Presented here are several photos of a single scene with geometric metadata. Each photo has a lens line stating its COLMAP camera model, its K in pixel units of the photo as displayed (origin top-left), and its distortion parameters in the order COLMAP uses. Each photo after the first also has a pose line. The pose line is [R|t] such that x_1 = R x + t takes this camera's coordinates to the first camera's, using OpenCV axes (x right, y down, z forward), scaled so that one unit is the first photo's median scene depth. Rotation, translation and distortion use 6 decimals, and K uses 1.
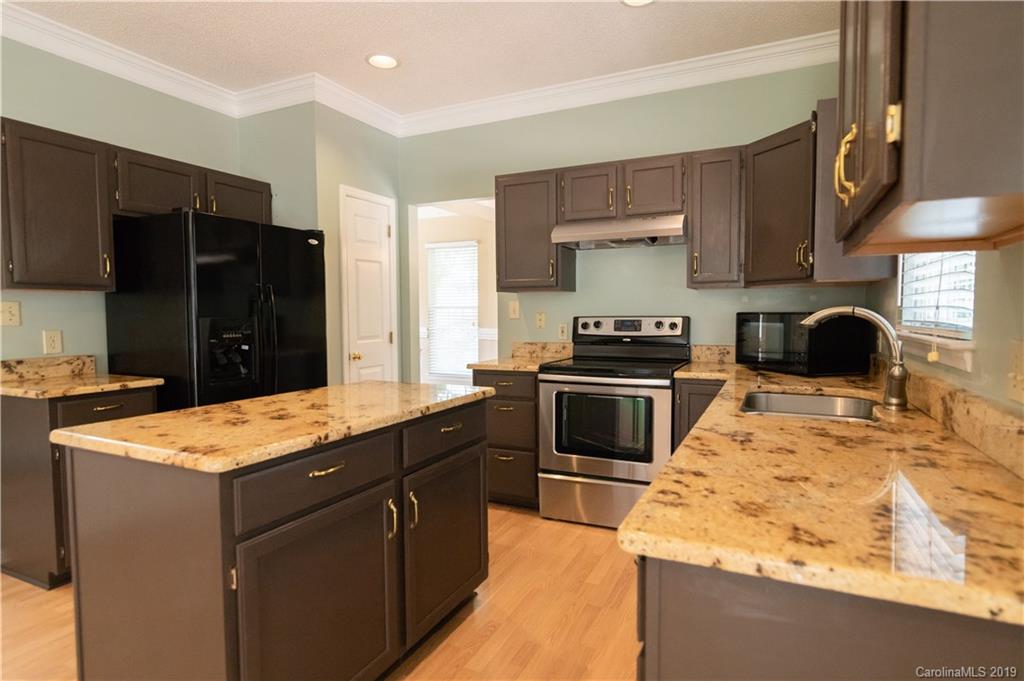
lens RADIAL K [[549.2, 0, 514.5], [0, 549.2, 342.3], [0, 0, 1]] dist [-0.007585, 0.001031]
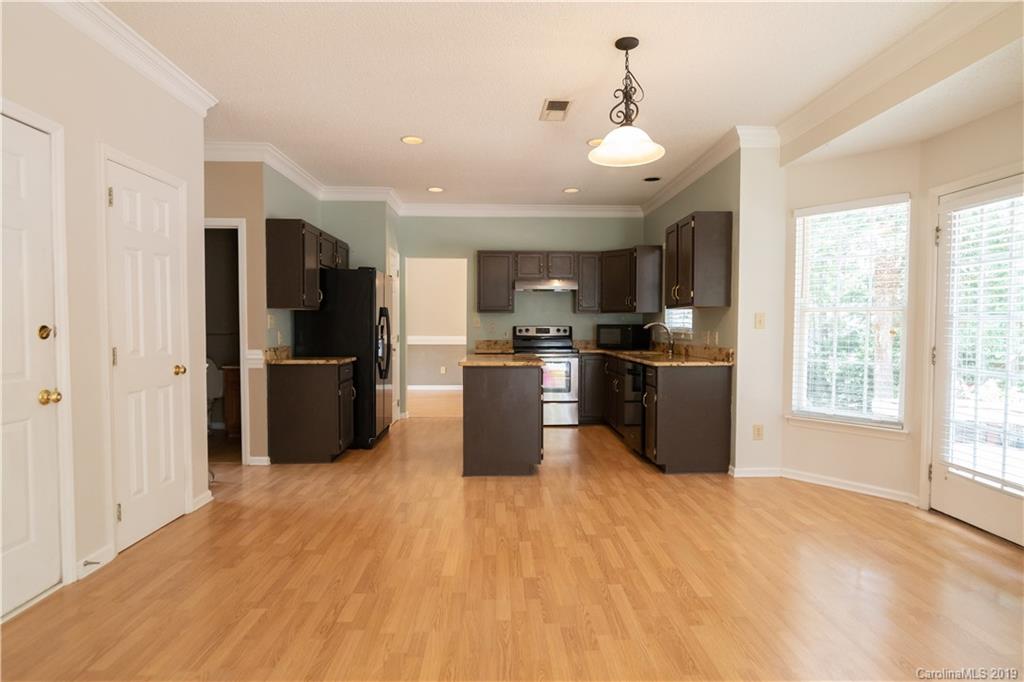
lens RADIAL K [[556.0, 0, 512.0], [0, 556.0, 341.0], [0, 0, 1]] dist [-0.004988, -0.000036]
pose [[0.890218, -0.005539, 0.455502, -0.841172], [0.017712, 0.999591, -0.022460, 0.051814], [-0.455191, 0.028062, 0.889951, -0.771864]]
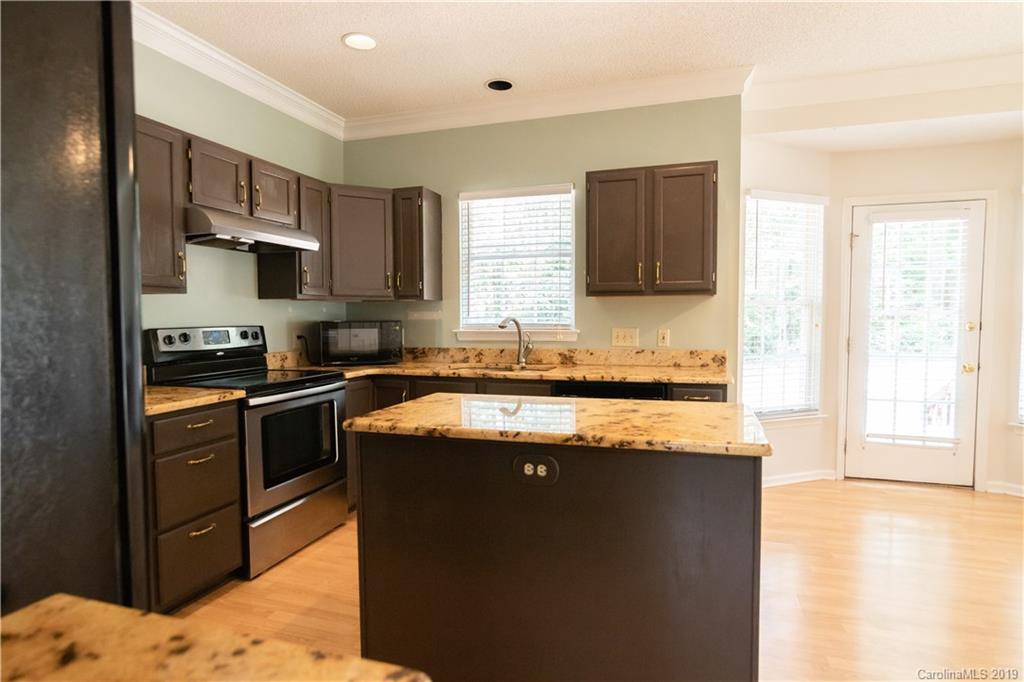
lens RADIAL K [[549.2, 0, 514.5], [0, 549.2, 342.8], [0, 0, 1]] dist [-0.007585, 0.001031]
pose [[-0.133258, -0.043120, 0.990143, -0.735733], [0.059780, 0.996884, 0.051459, -0.039396], [-0.989277, 0.066048, -0.130265, 0.668766]]
